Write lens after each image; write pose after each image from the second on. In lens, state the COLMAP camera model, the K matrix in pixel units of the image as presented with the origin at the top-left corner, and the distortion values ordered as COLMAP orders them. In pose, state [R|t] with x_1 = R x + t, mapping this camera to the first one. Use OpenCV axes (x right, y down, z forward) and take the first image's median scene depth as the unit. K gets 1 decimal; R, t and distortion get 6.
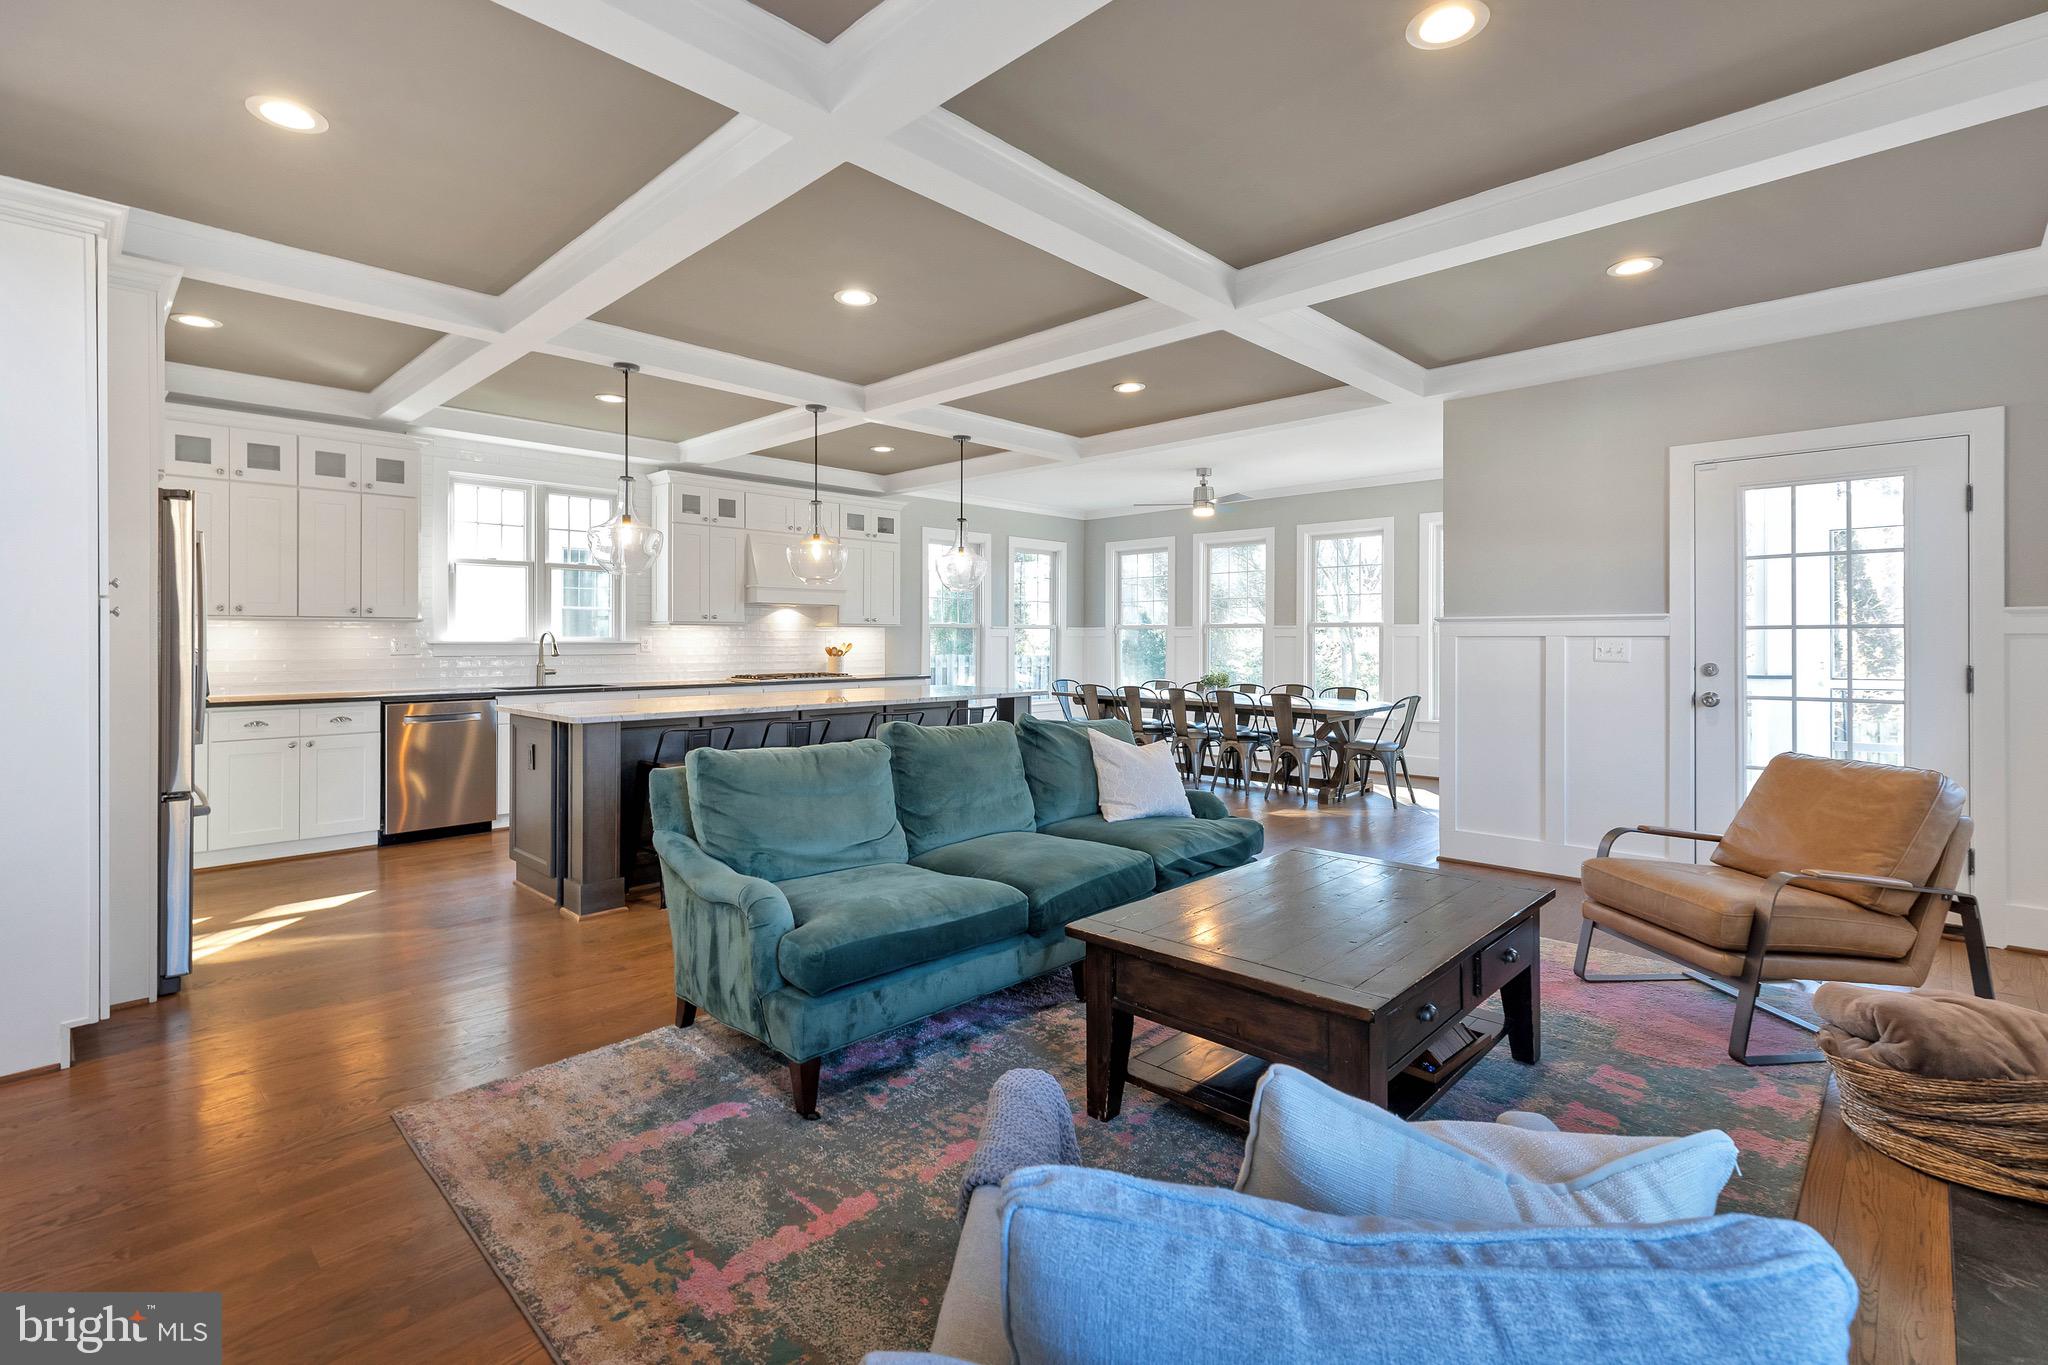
lens RADIAL K [[927.4, 0, 1005.7], [0, 927.4, 626.1], [0, 0, 1]] dist [0.004923, -0.000334]
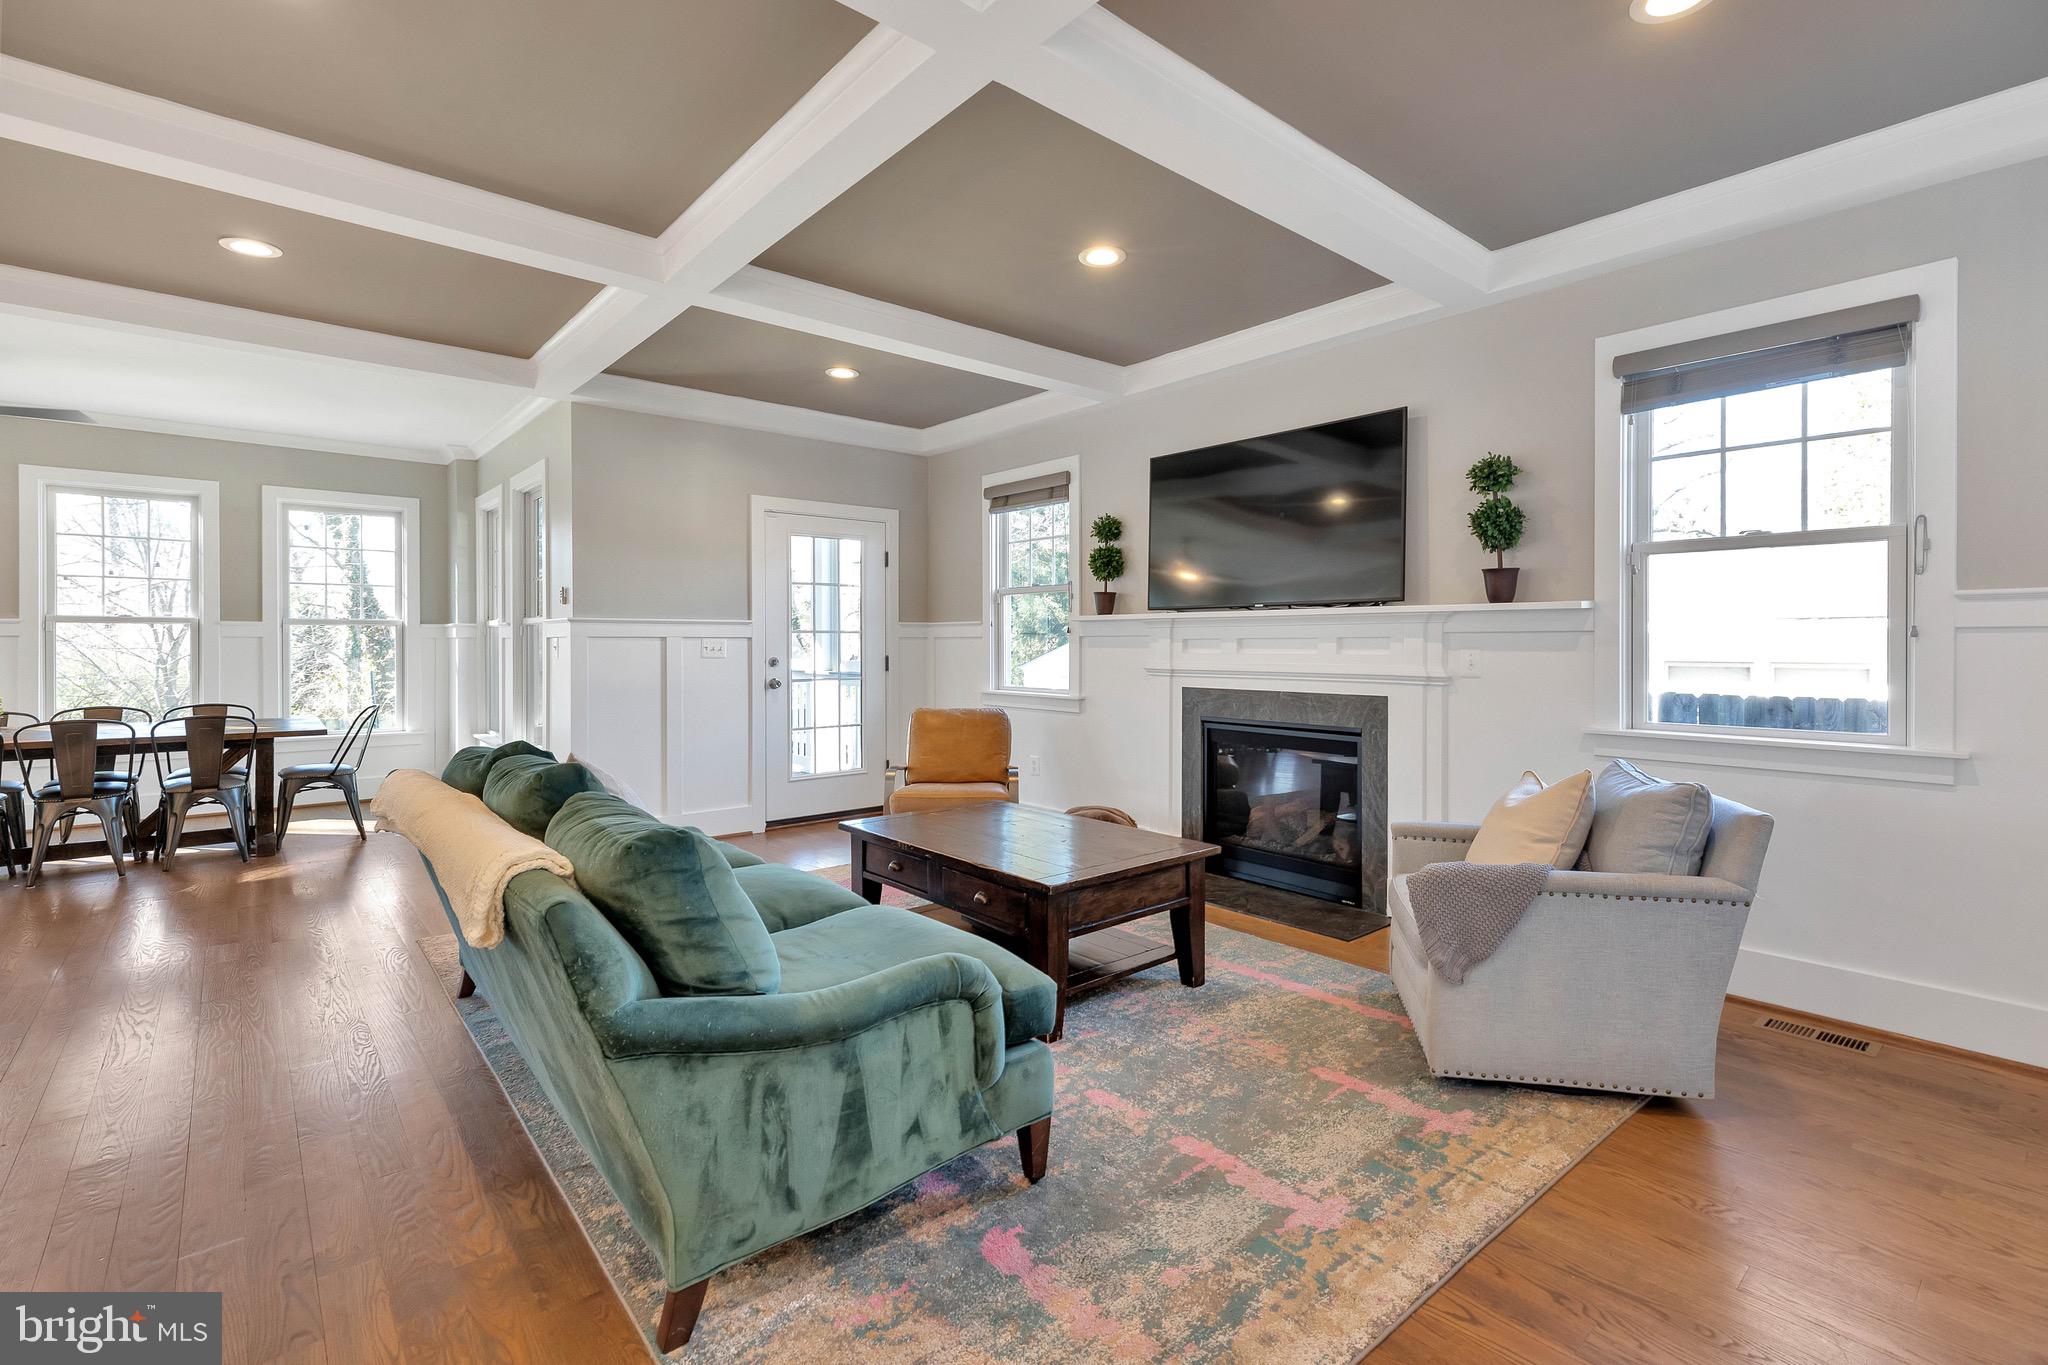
lens RADIAL K [[927.4, 0, 1028.5], [0, 927.4, 646.5], [0, 0, 1]] dist [0.004923, -0.000334]
pose [[0.090594, -0.003700, 0.995881, -0.401945], [-0.014797, 0.999878, 0.005061, 0.007550], [-0.995778, -0.015195, 0.090529, 0.345757]]
